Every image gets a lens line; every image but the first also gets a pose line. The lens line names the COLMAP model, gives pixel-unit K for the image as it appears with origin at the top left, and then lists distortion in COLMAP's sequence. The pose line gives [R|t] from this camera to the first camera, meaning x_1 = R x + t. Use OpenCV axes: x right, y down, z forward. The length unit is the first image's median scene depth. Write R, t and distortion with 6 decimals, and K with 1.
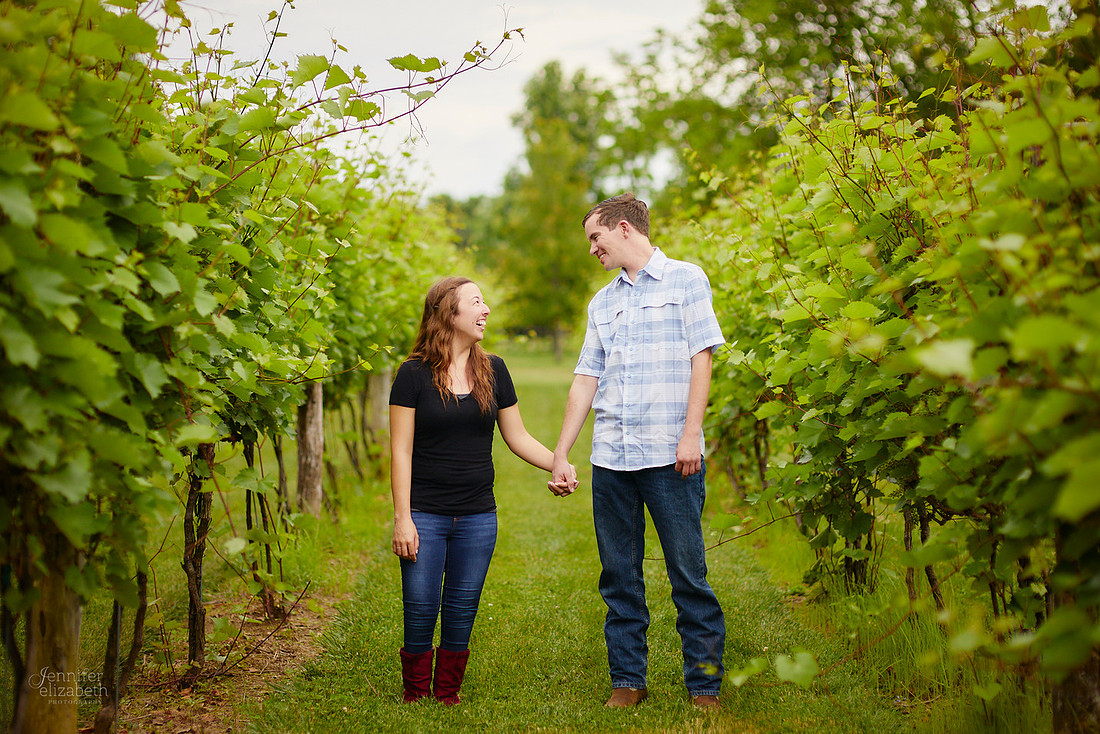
lens RADIAL K [[2648.5, 0, 517.6], [0, 2648.5, 398.8], [0, 0, 1]] dist [0.021369, 0.000000]
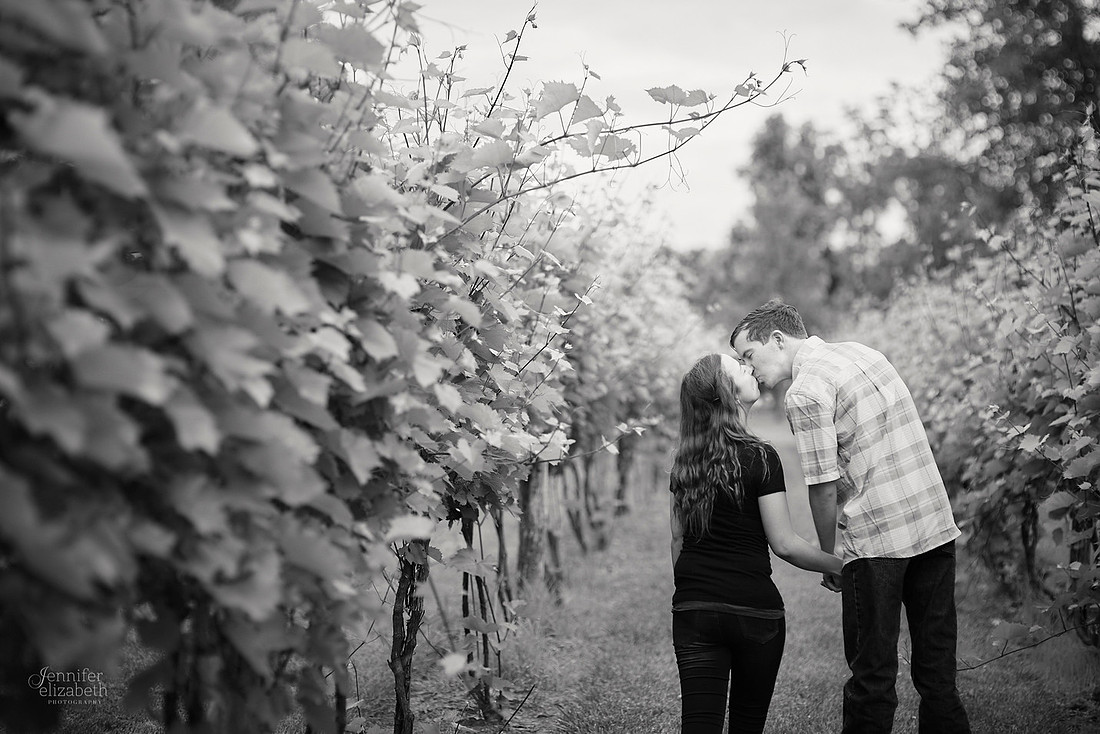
lens RADIAL K [[2683.7, 0, 537.0], [0, 2683.7, 404.1], [0, 0, 1]] dist [0.010736, 0.000000]
pose [[0.996808, 0.031085, -0.073541, -0.013088], [-0.032386, 0.999338, -0.016572, -0.007861], [0.072977, 0.018901, 0.997155, 0.100275]]
